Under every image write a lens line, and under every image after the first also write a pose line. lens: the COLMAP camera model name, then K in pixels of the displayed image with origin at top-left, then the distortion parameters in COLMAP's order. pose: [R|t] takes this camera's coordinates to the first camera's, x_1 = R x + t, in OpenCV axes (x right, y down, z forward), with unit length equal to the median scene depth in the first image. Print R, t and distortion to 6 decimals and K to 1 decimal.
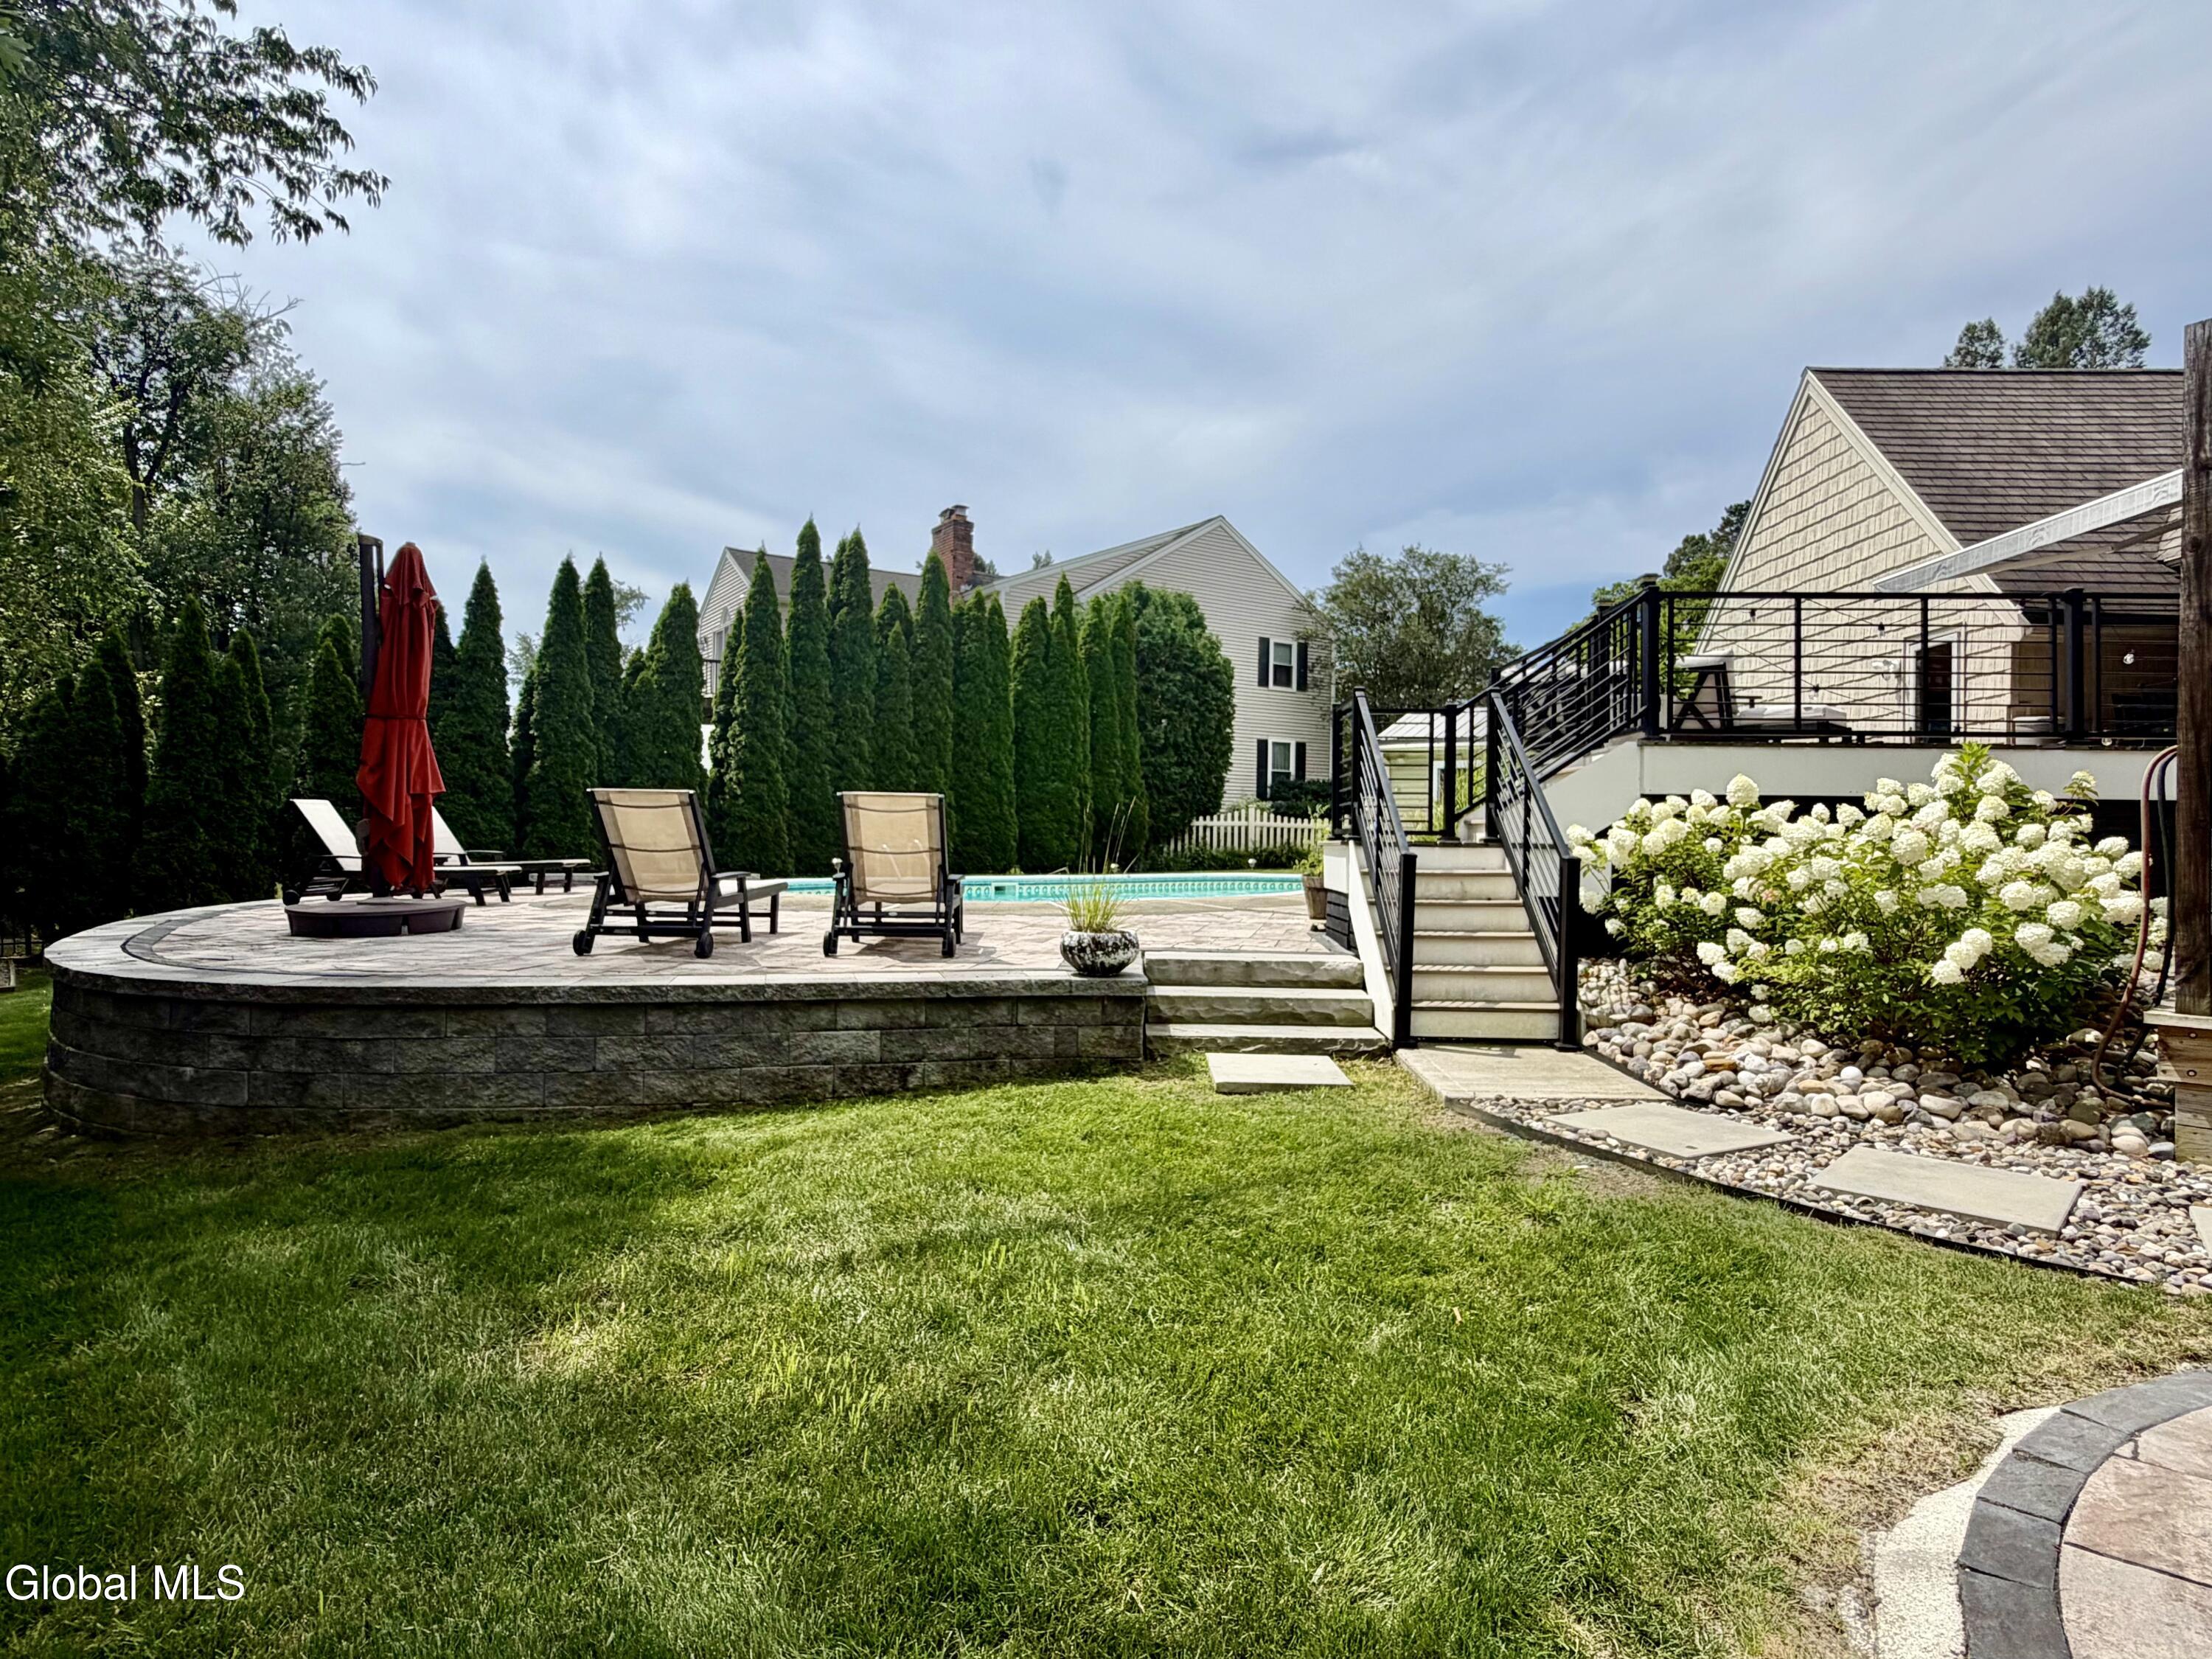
lens RADIAL K [[1277.4, 0, 1106.0], [0, 1277.4, 829.5], [0, 0, 1]] dist [-0.000230, -0.000142]
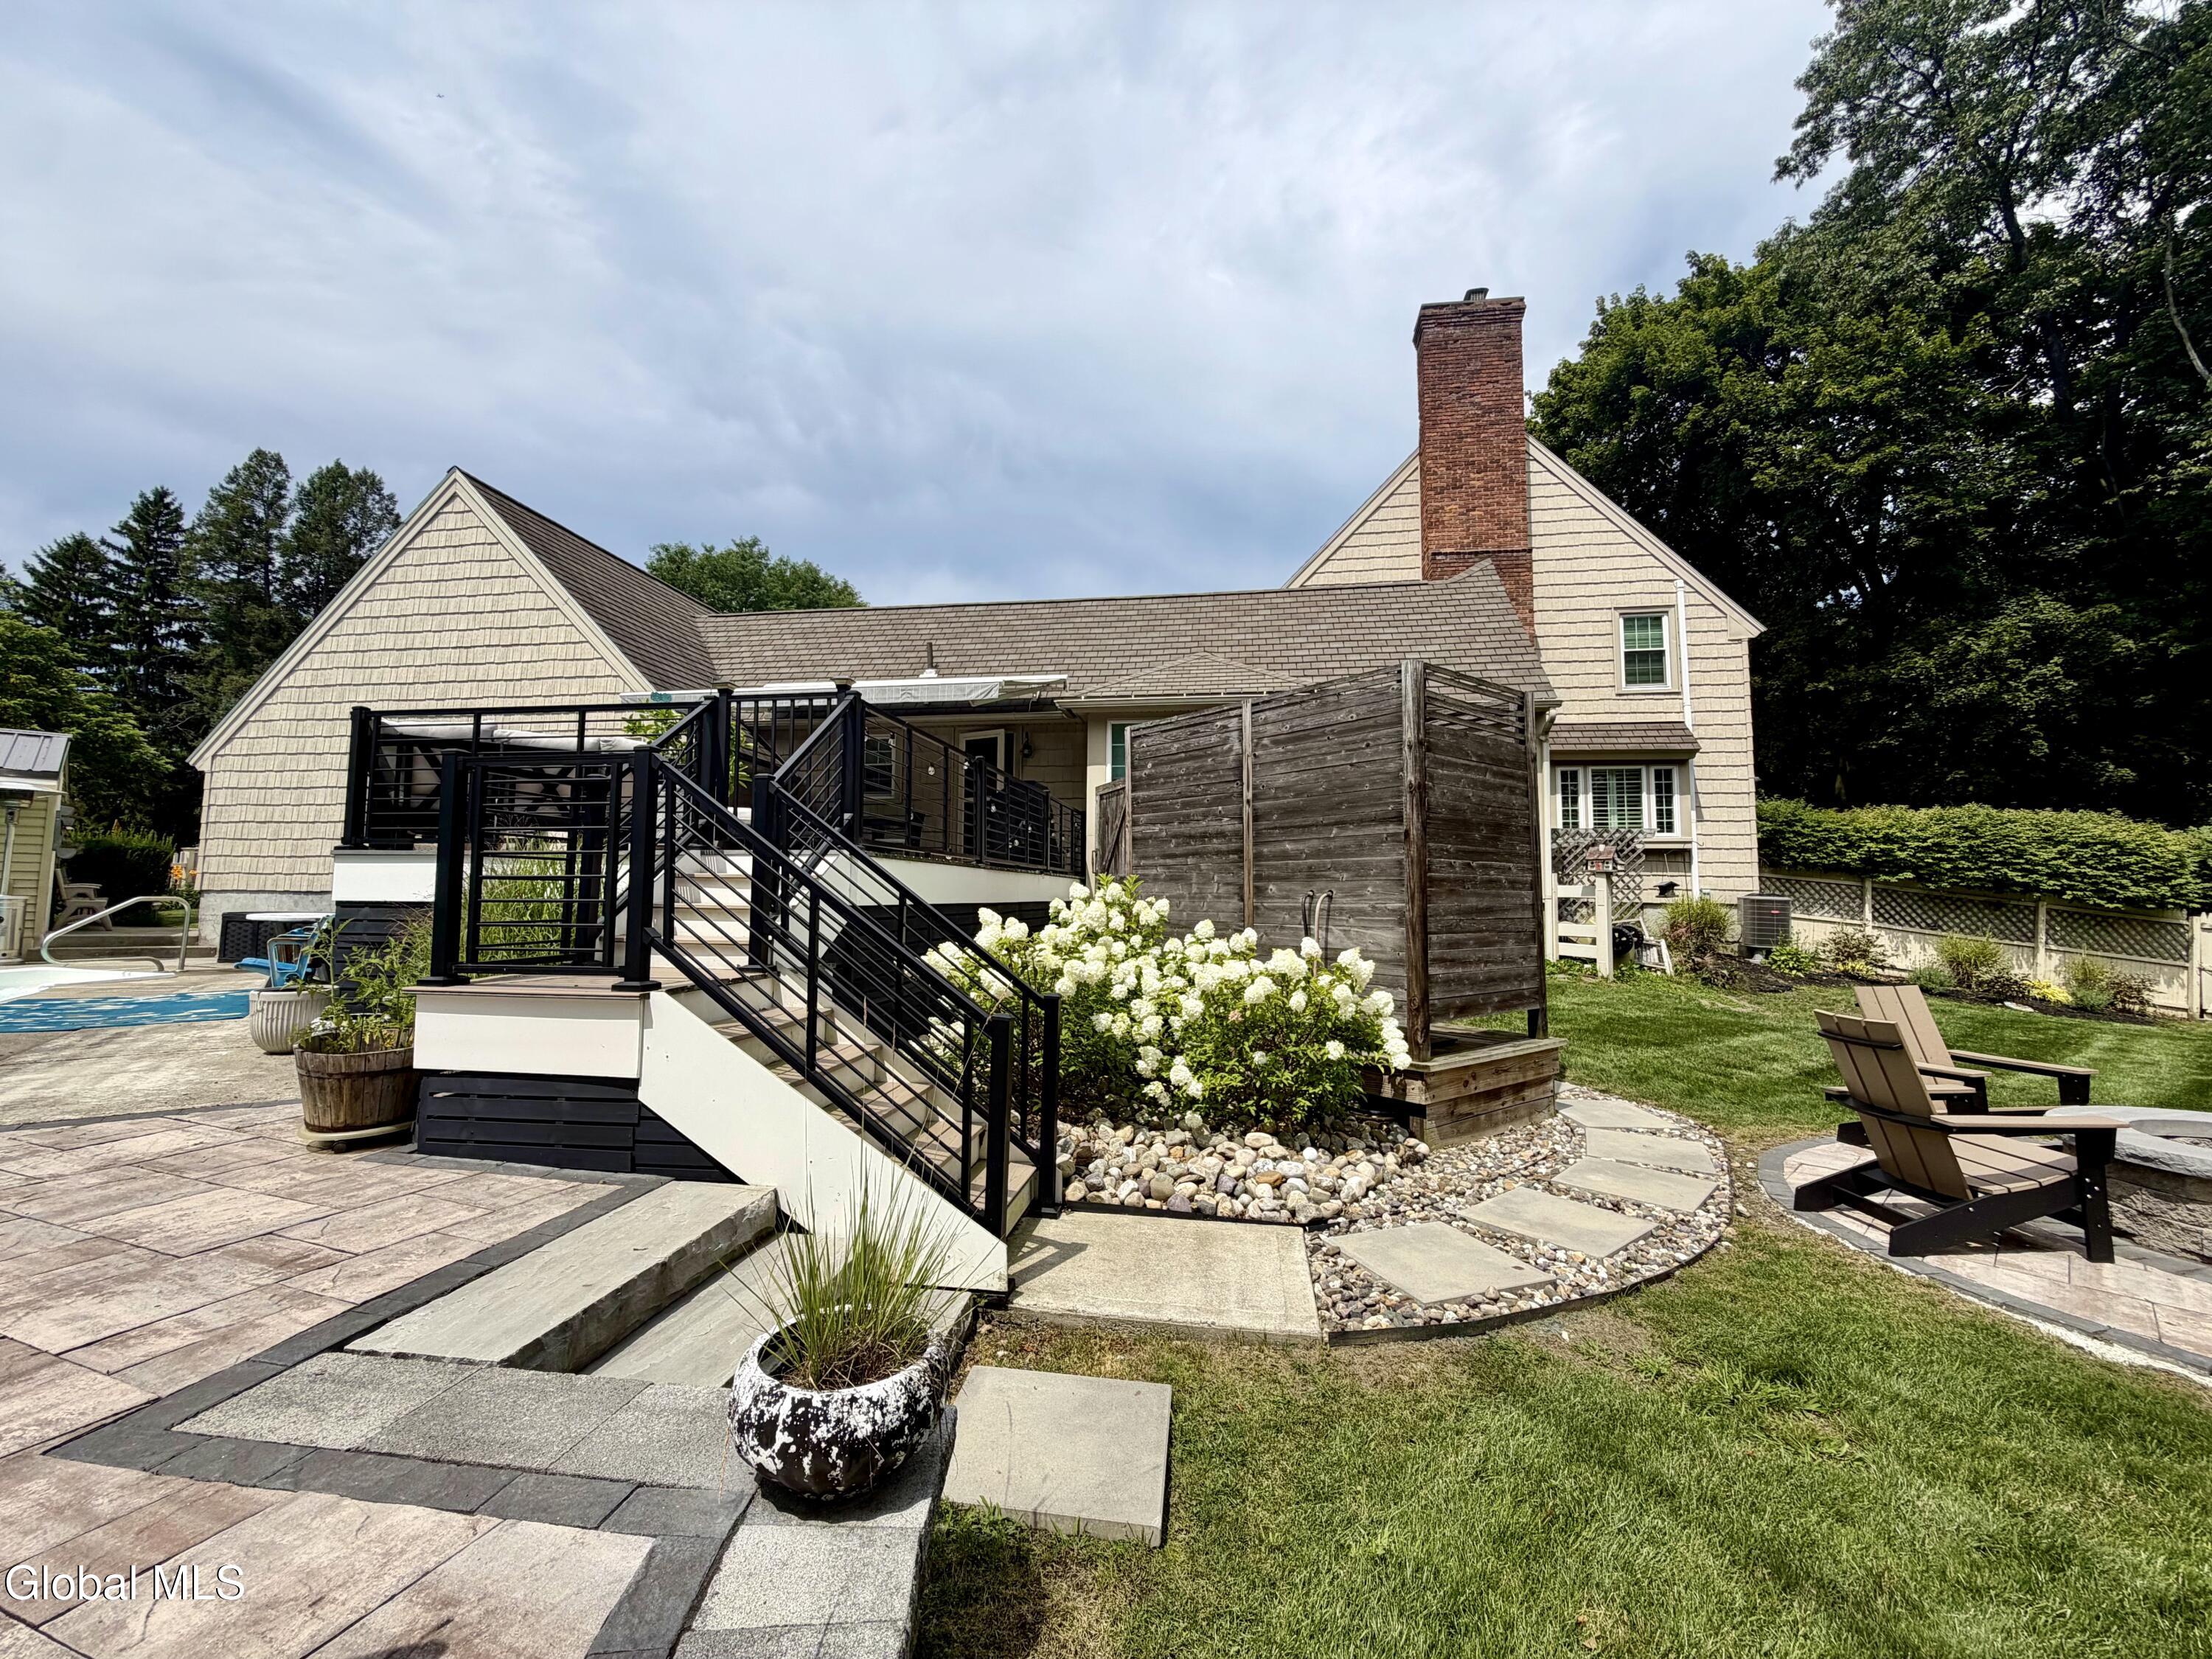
lens RADIAL K [[895.4, 0, 1106.0], [0, 895.4, 829.5], [0, 0, 1]] dist [0.001328, 0.000179]
pose [[0.110876, 0.061199, 0.991948, -0.039619], [-0.016479, 0.998078, -0.059736, -0.008431], [-0.993698, -0.009723, 0.111671, 0.131193]]
